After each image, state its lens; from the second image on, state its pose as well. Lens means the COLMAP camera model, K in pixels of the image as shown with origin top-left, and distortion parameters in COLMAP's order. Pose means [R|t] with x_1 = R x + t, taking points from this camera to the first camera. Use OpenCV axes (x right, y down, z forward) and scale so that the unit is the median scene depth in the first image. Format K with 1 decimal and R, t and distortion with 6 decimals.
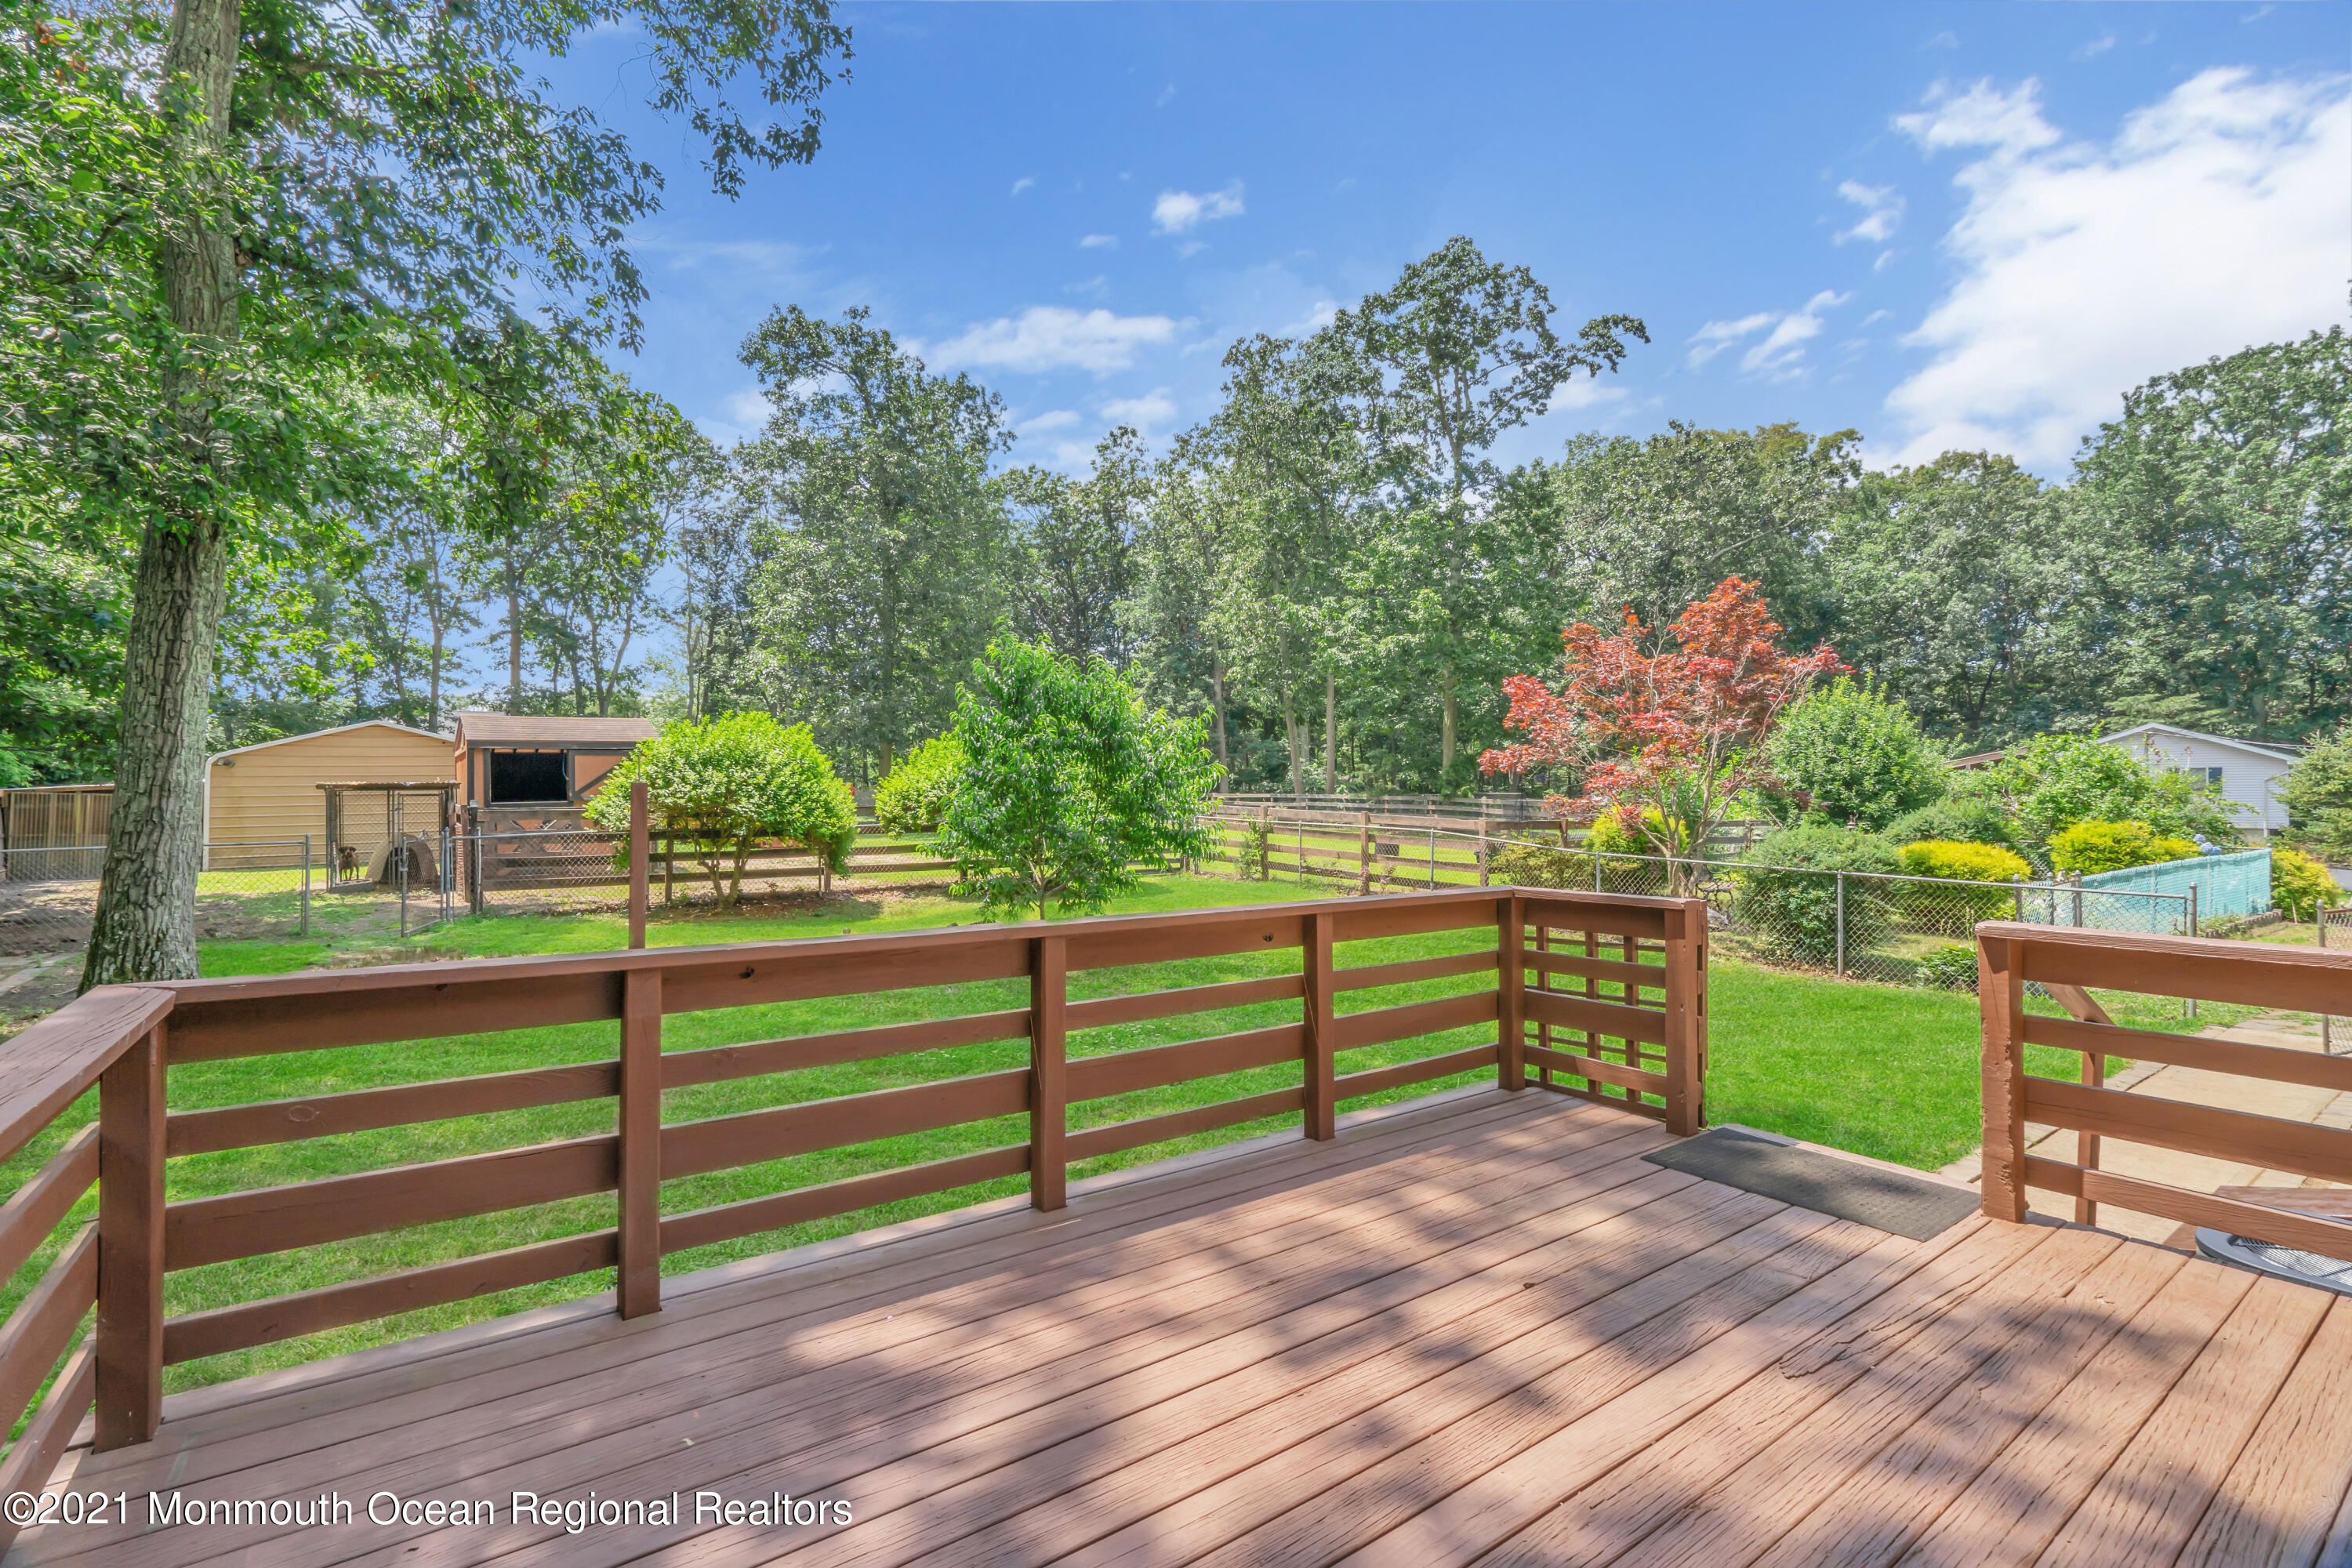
lens RADIAL K [[1058.5, 0, 1176.5], [0, 1058.5, 788.0], [0, 0, 1]] dist [0.000494, 0.000258]
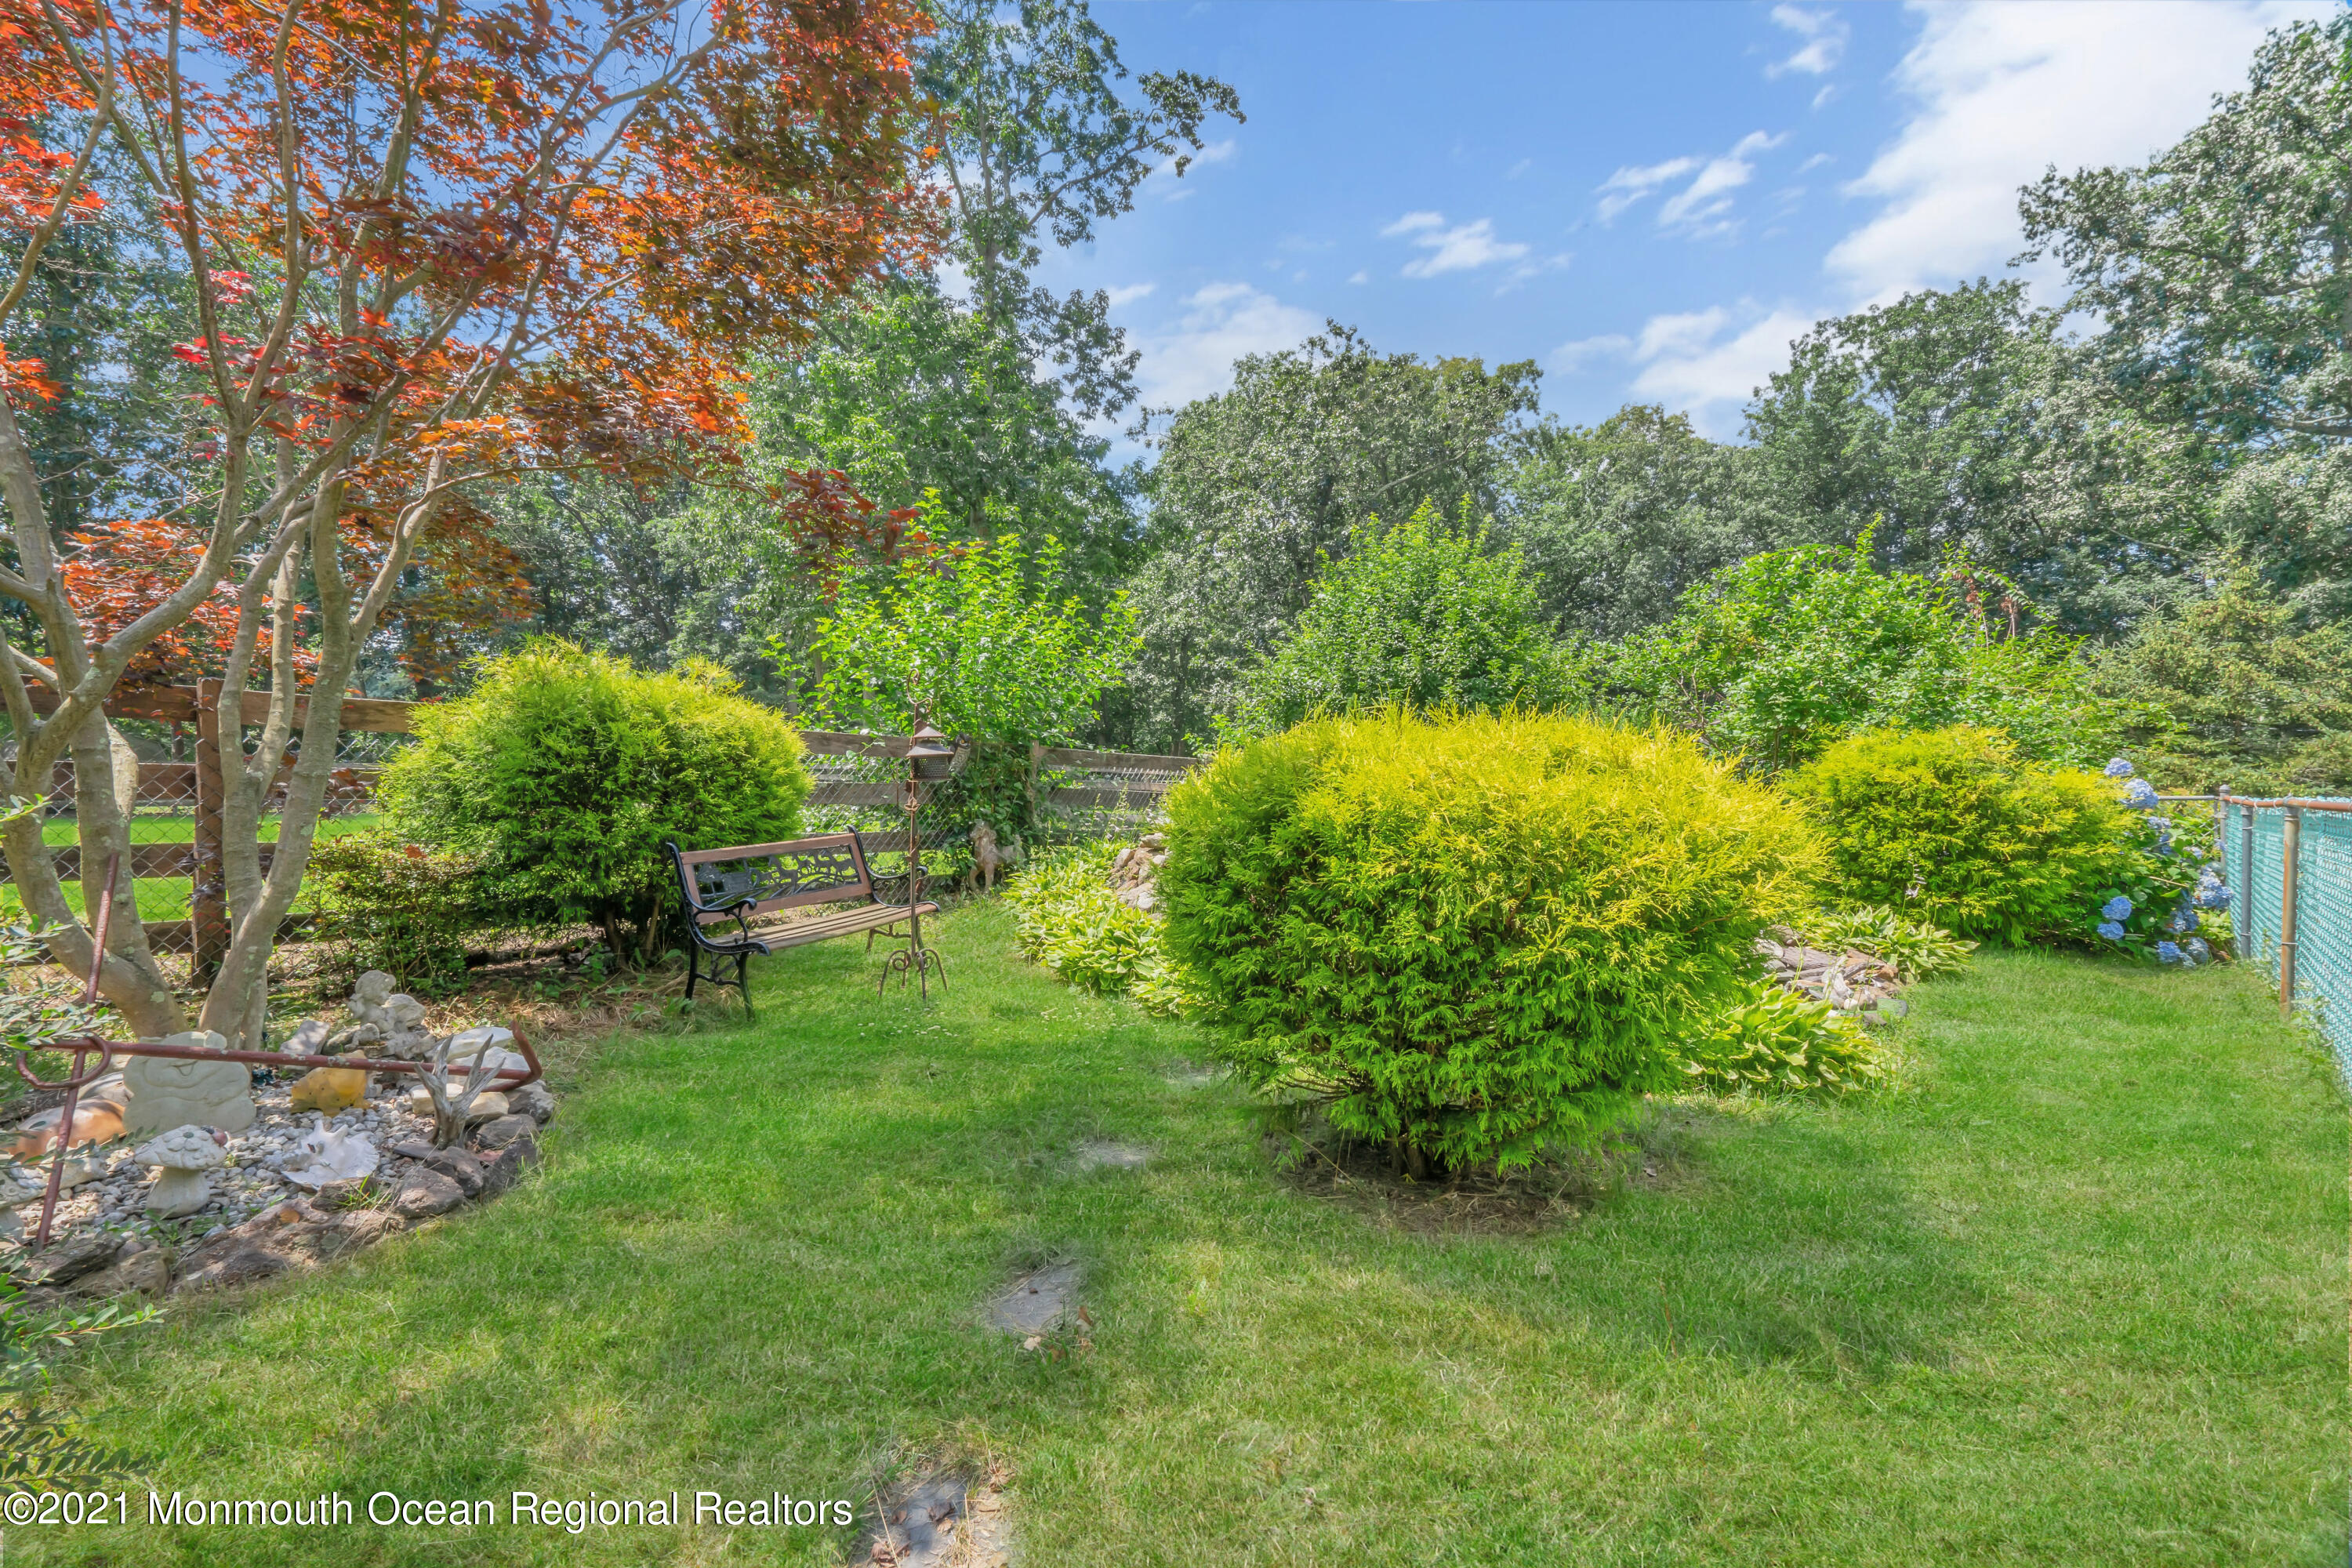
lens RADIAL K [[1058.5, 0, 1176.7], [0, 1058.5, 786.7], [0, 0, 1]] dist [0.000494, 0.000258]
pose [[0.975837, -0.001587, 0.218492, 0.173722], [0.001379, 0.999998, 0.001104, 0.017131], [-0.218494, -0.000776, 0.975838, 0.222892]]
